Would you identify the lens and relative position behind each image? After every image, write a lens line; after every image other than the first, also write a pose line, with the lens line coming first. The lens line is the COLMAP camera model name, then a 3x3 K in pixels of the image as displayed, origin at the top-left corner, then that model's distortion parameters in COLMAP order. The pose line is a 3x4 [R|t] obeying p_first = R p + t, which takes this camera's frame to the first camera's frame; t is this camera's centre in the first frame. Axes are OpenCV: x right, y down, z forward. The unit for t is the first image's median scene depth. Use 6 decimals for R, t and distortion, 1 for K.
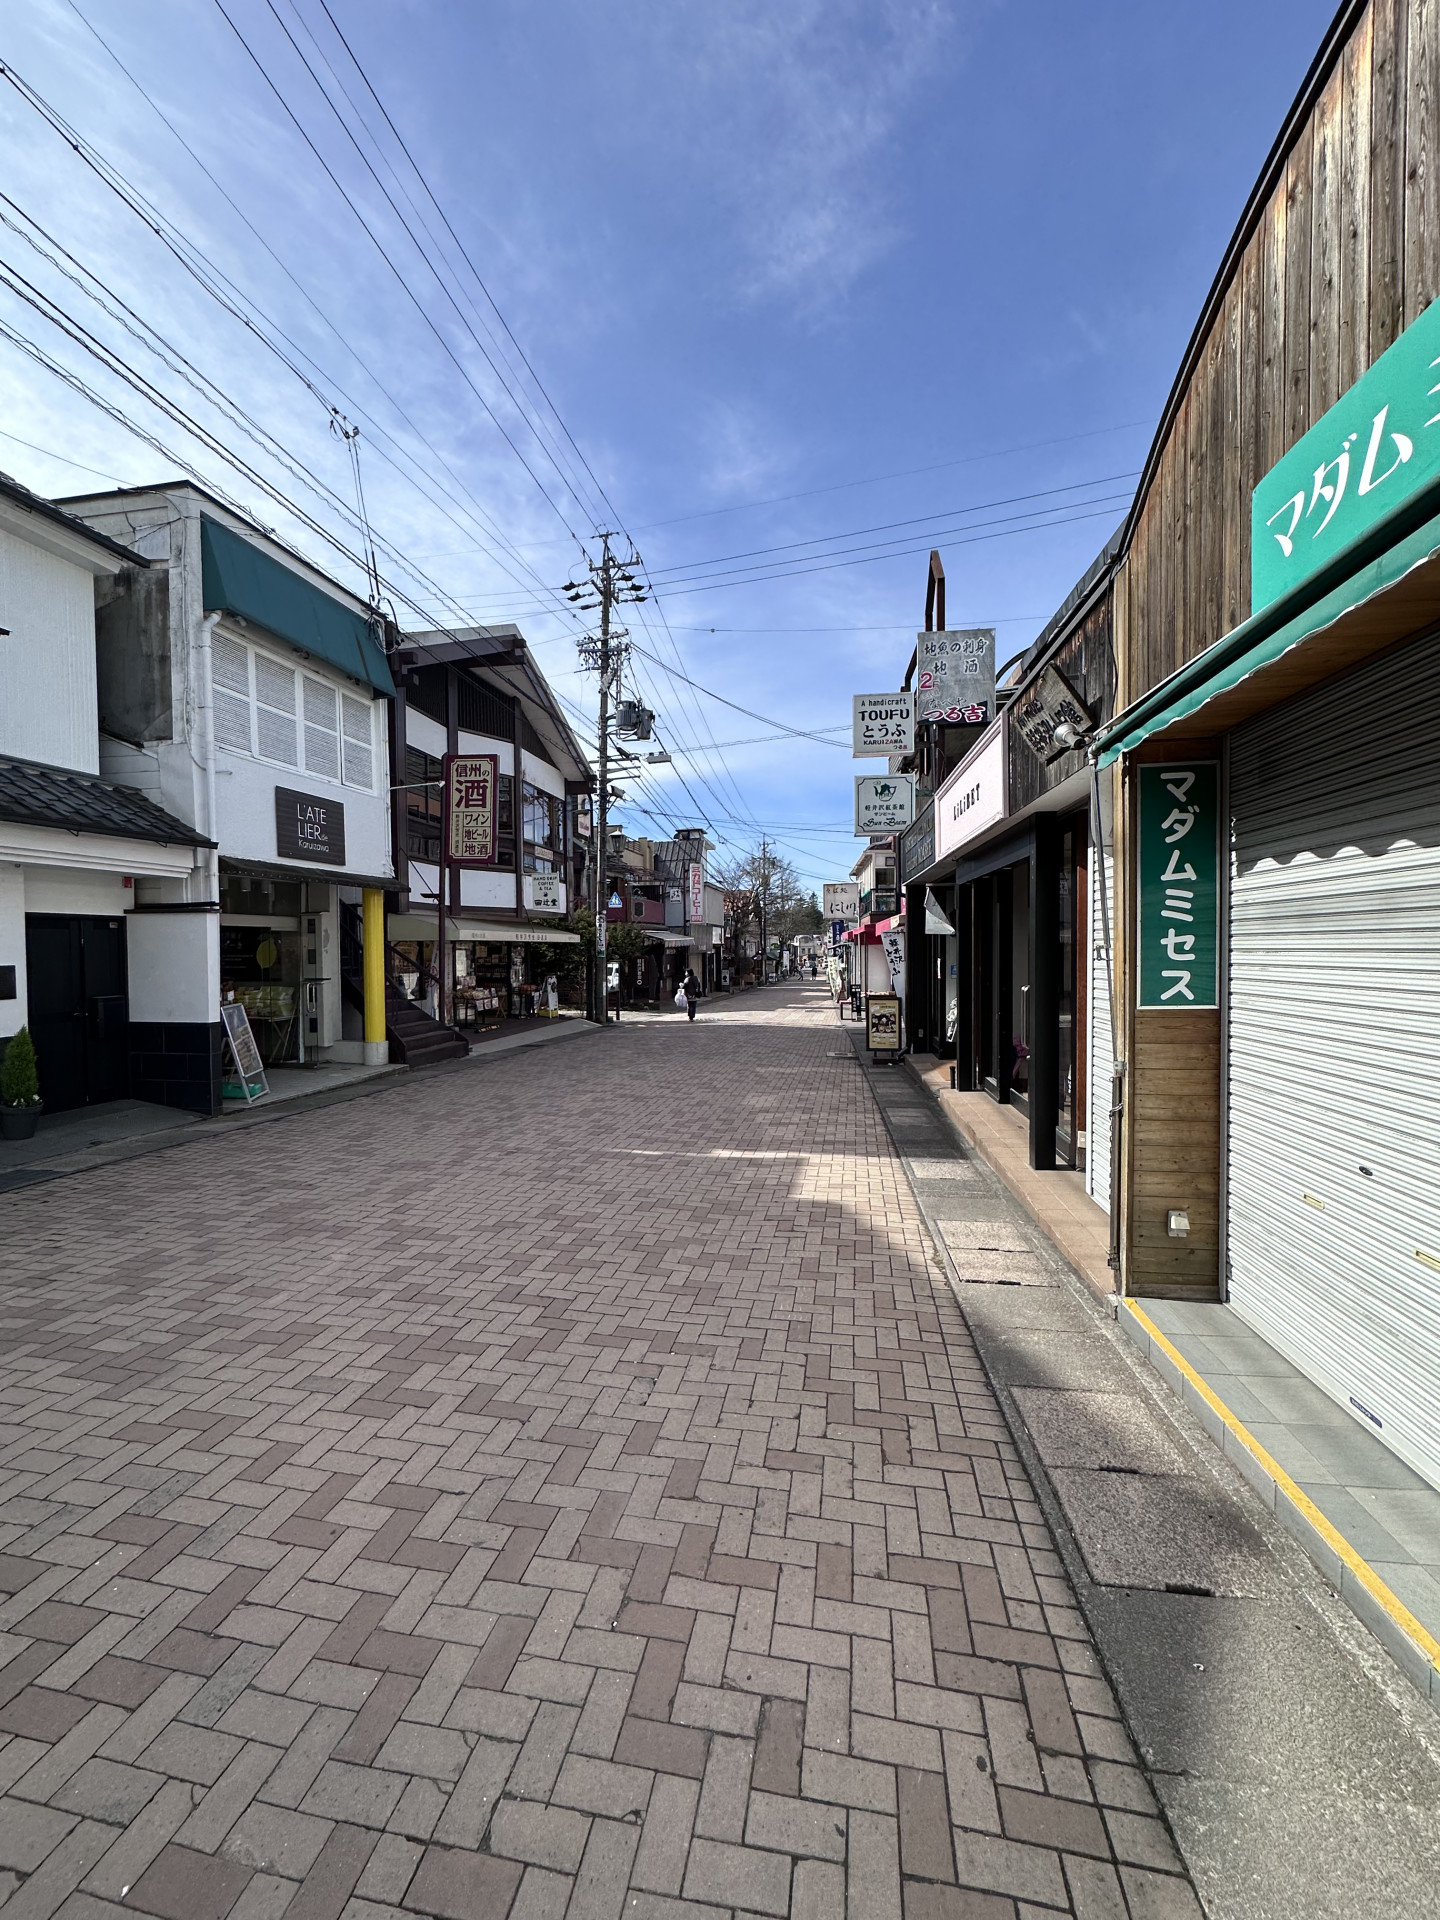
lens RADIAL K [[714.3, 0, 720.0], [0, 714.3, 960.0], [0, 0, 1]] dist [-0.001670, -0.000042]
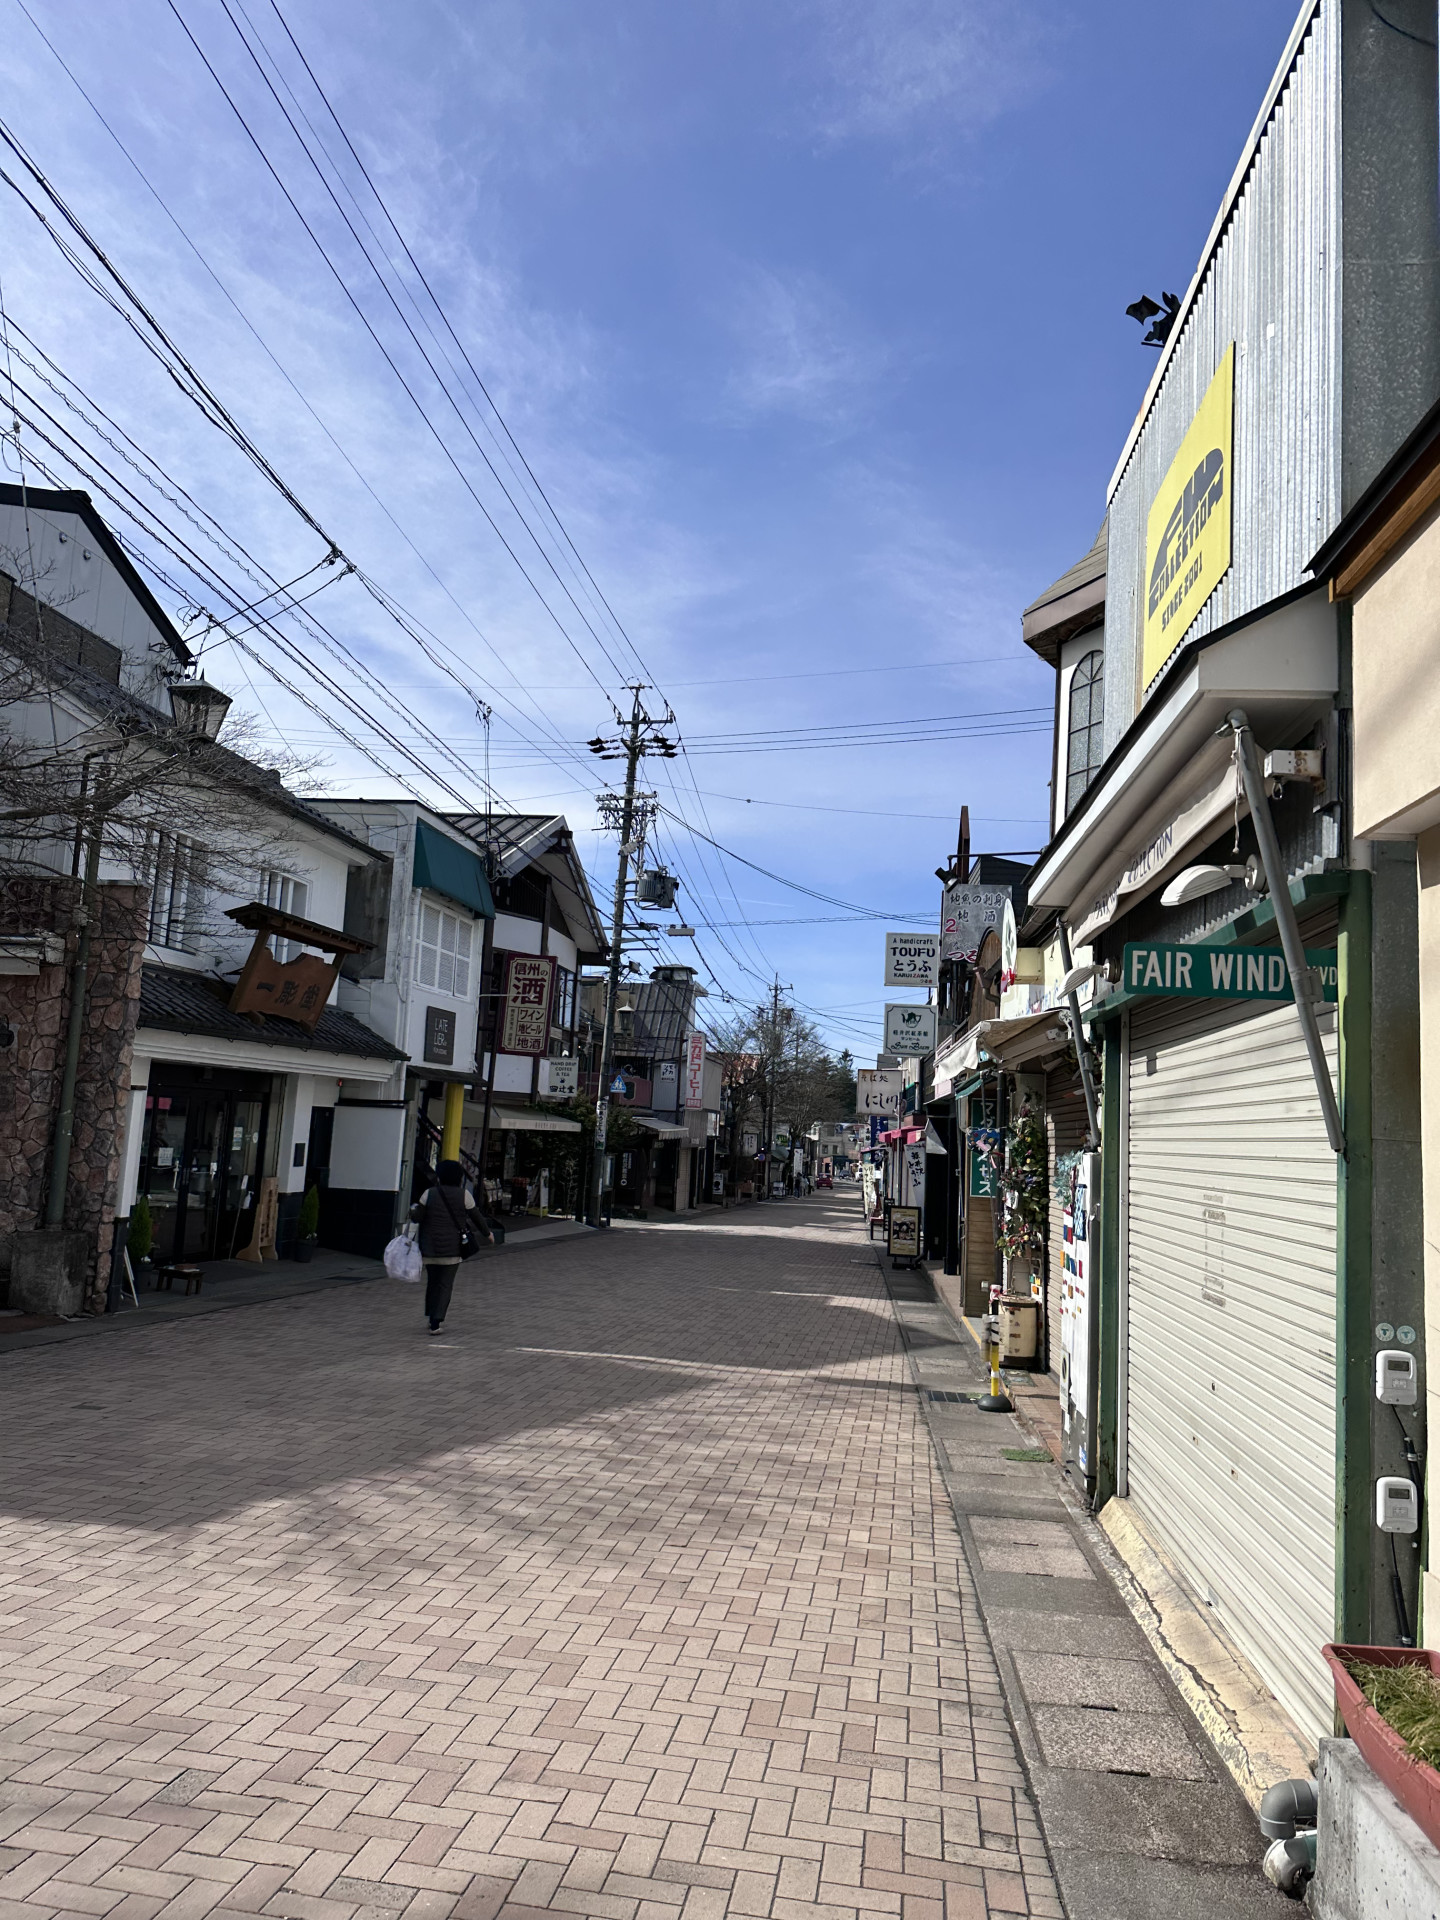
lens RADIAL K [[1350.5, 0, 720.0], [0, 1350.5, 960.0], [0, 0, 1]] dist [0.119504, 0.000023]
pose [[0.997550, 0.061532, 0.033294, -0.093940], [-0.056134, 0.987978, -0.144040, -0.002622], [-0.041756, 0.141818, 0.989012, -0.712676]]
